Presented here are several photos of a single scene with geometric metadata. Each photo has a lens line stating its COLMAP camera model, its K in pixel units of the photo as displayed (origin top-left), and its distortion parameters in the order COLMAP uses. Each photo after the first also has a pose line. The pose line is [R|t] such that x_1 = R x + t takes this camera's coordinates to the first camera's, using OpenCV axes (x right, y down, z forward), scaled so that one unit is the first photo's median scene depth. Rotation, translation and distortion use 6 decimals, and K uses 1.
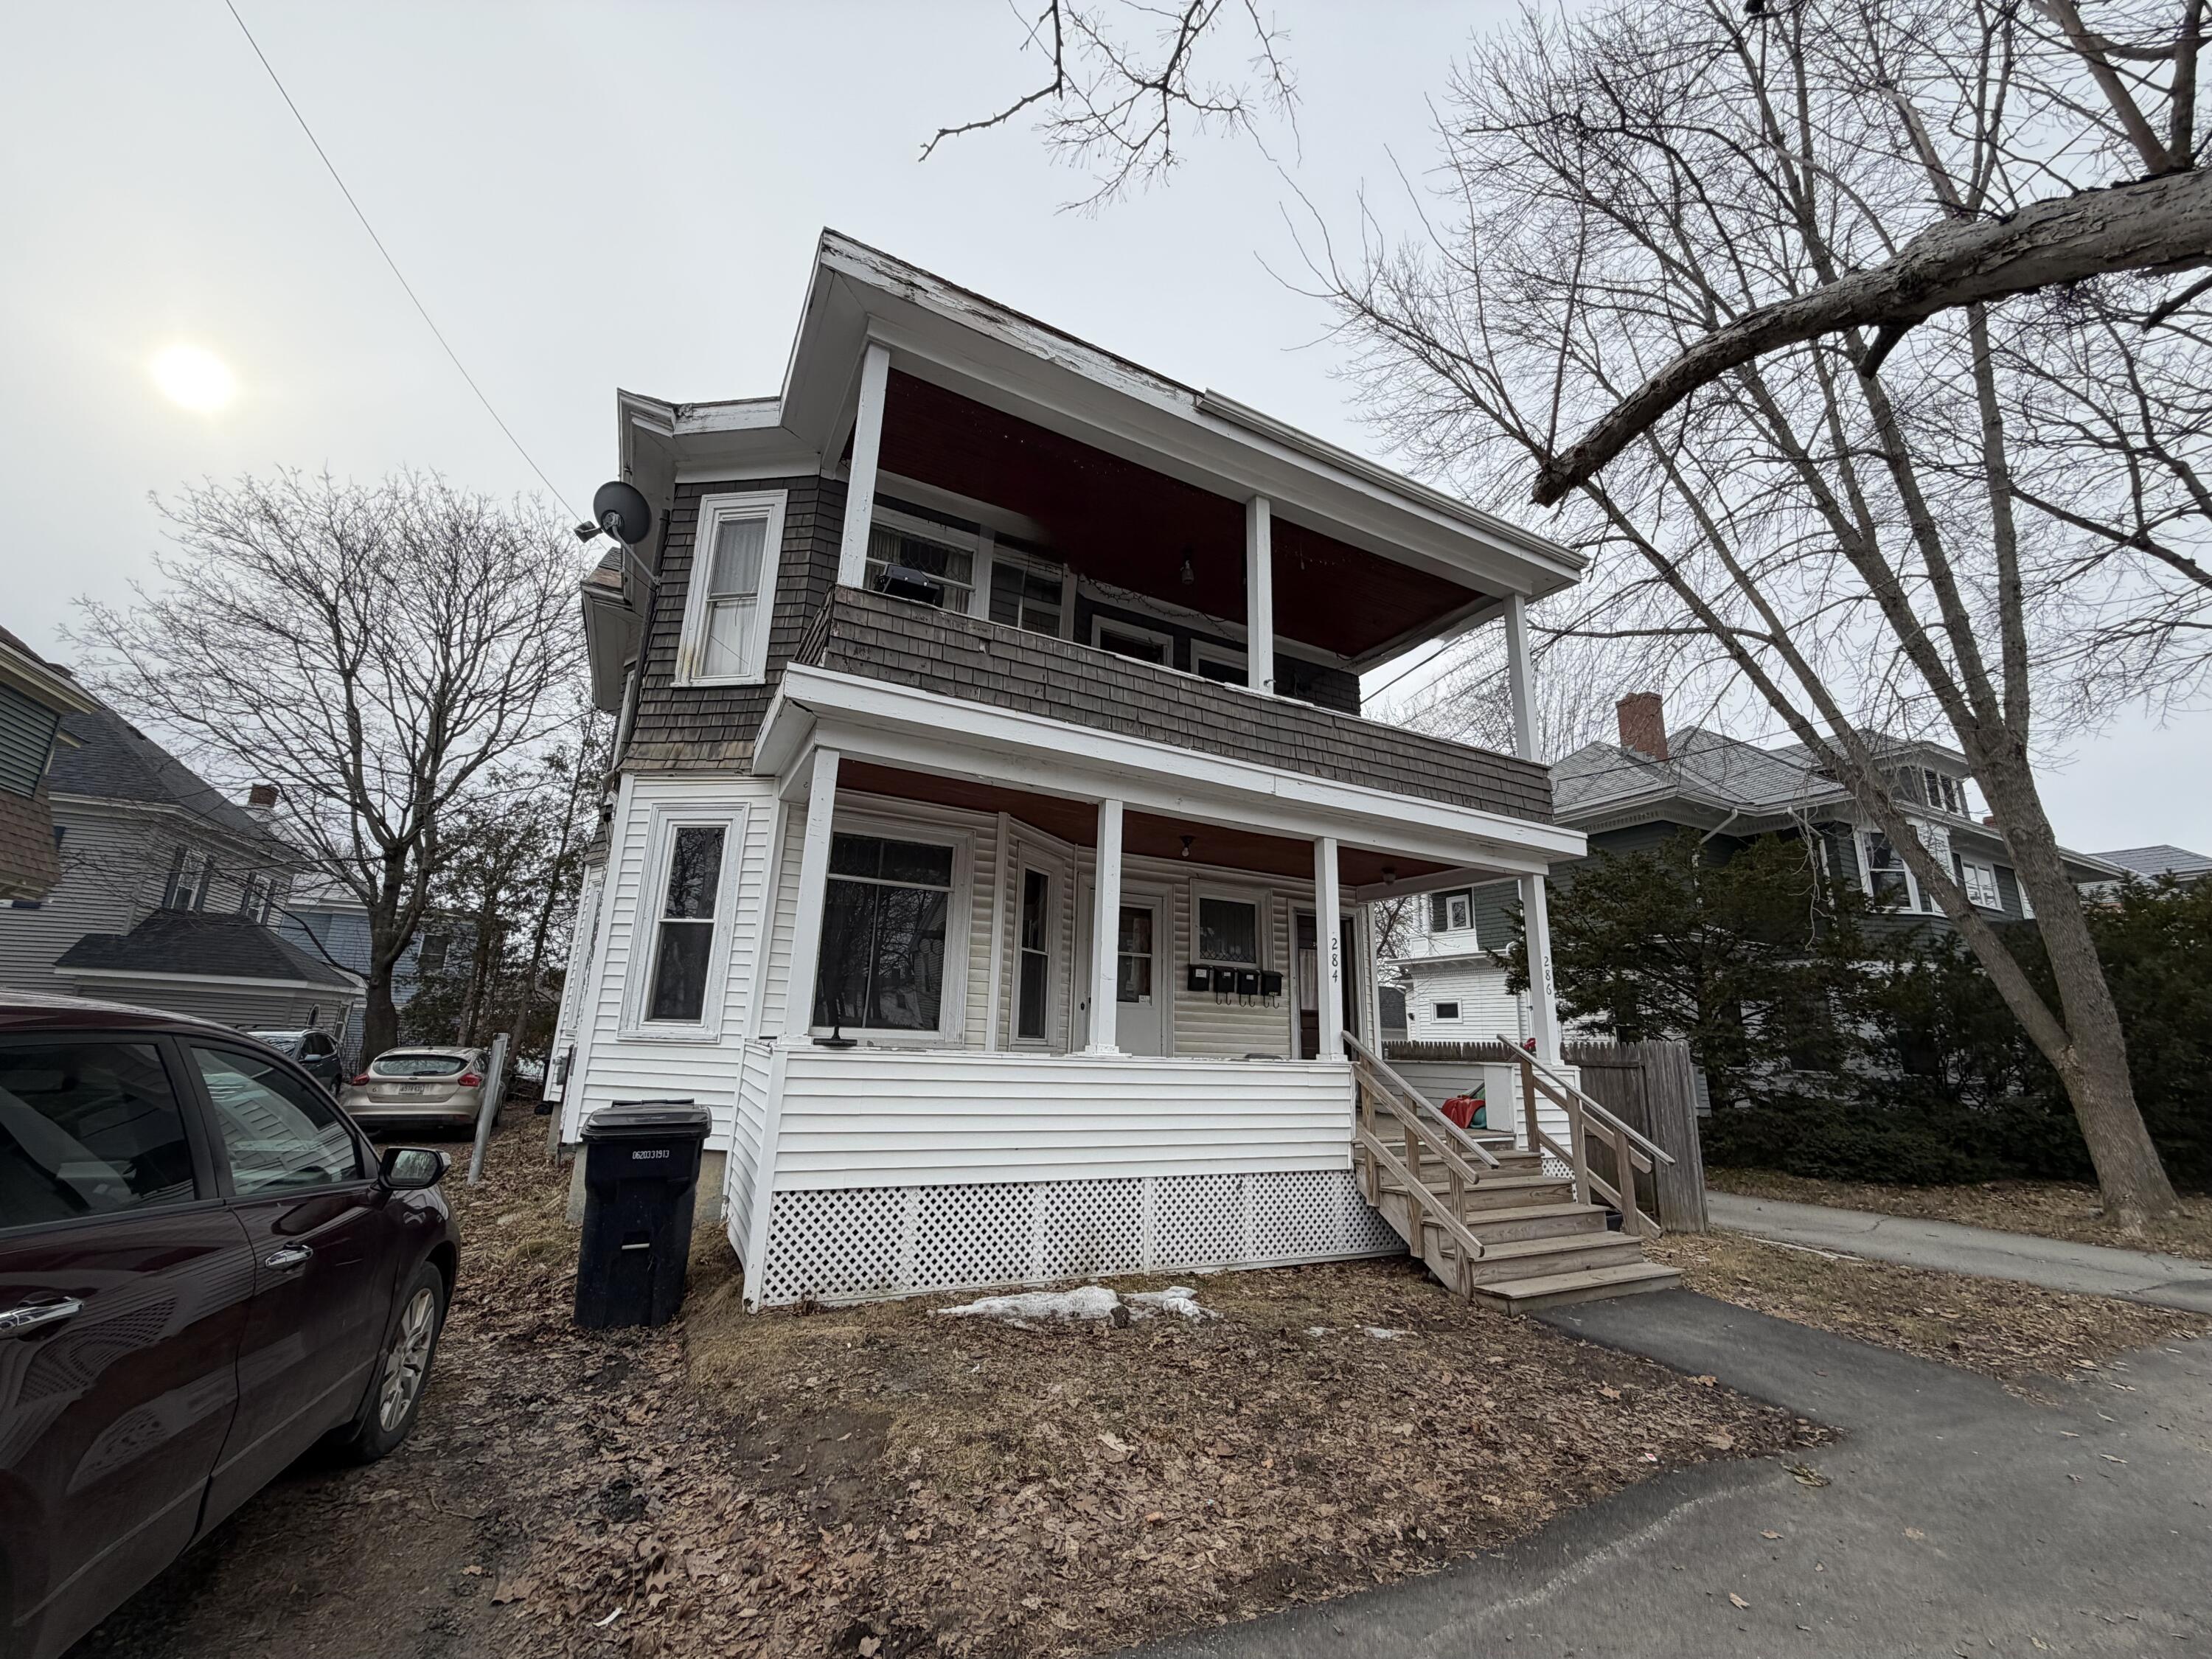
lens RADIAL K [[876.9, 0, 1102.1], [0, 876.9, 829.6], [0, 0, 1]] dist [0.002417, 0.000139]
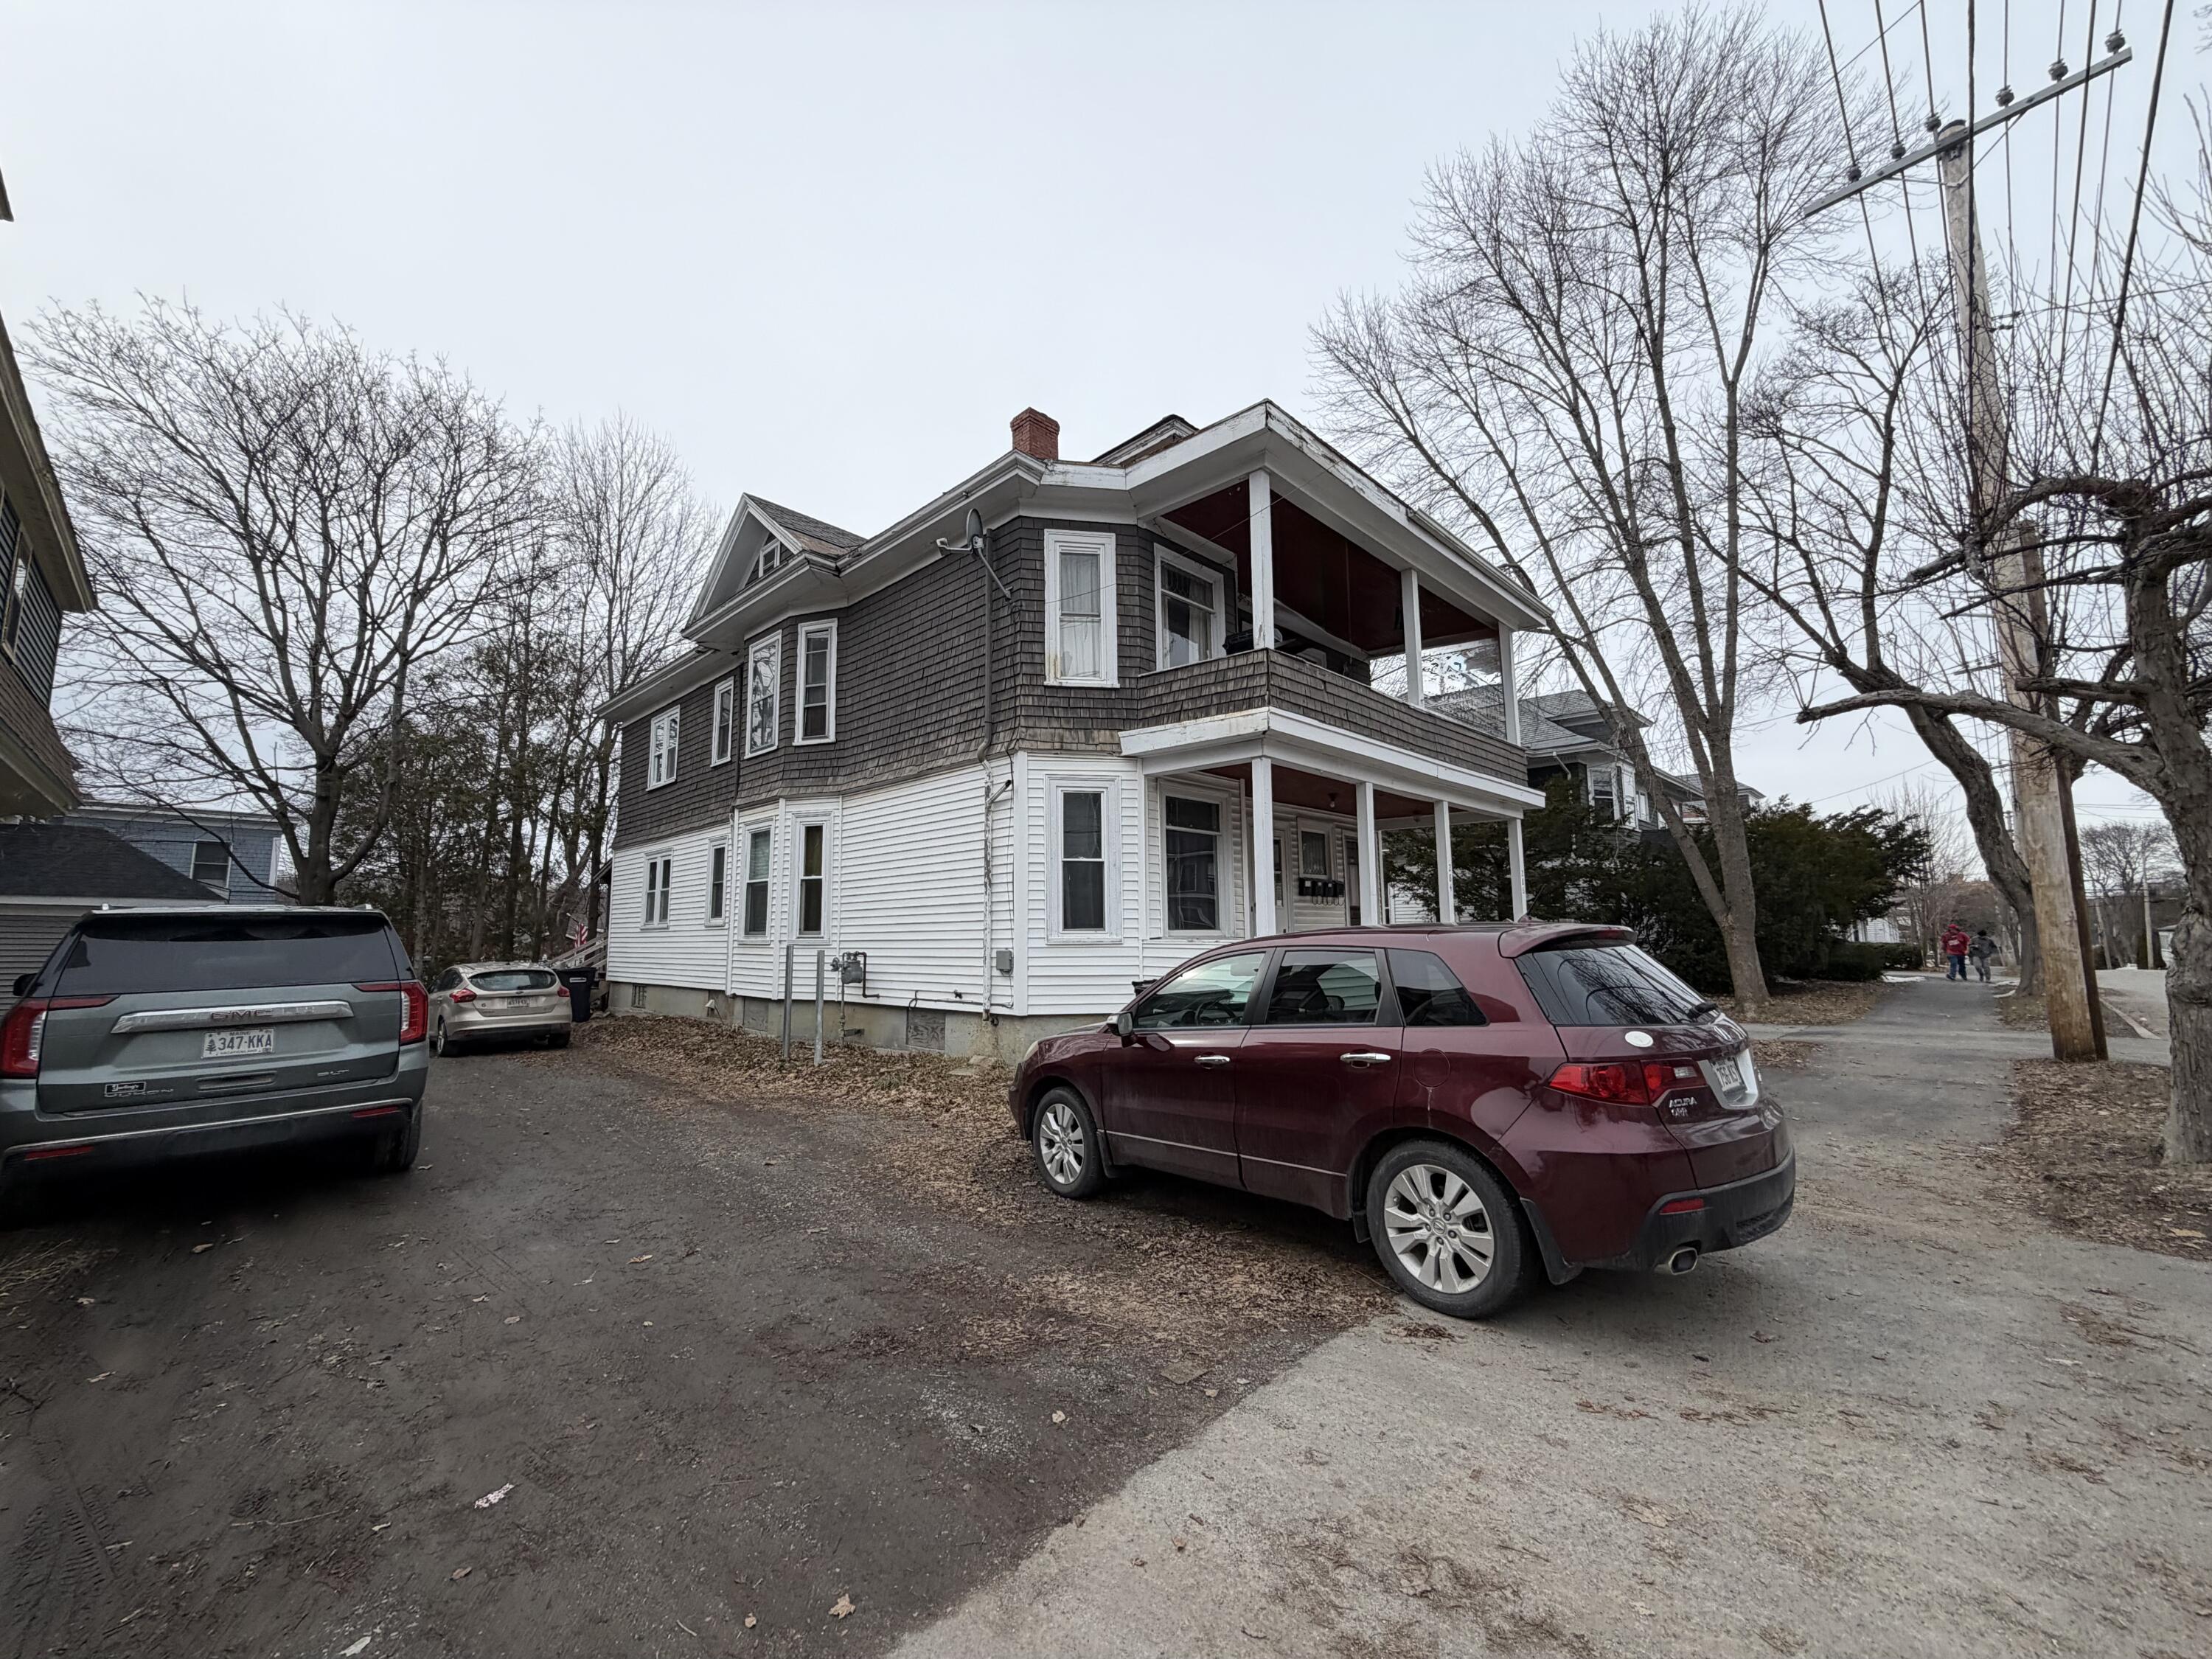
lens RADIAL K [[876.9, 0, 1110.2], [0, 876.9, 829.6], [0, 0, 1]] dist [0.002417, 0.000139]
pose [[0.951566, -0.002253, 0.307436, -0.764264], [-0.036552, 0.992052, 0.120403, -0.102614], [-0.305264, -0.125809, 0.943921, -0.298690]]
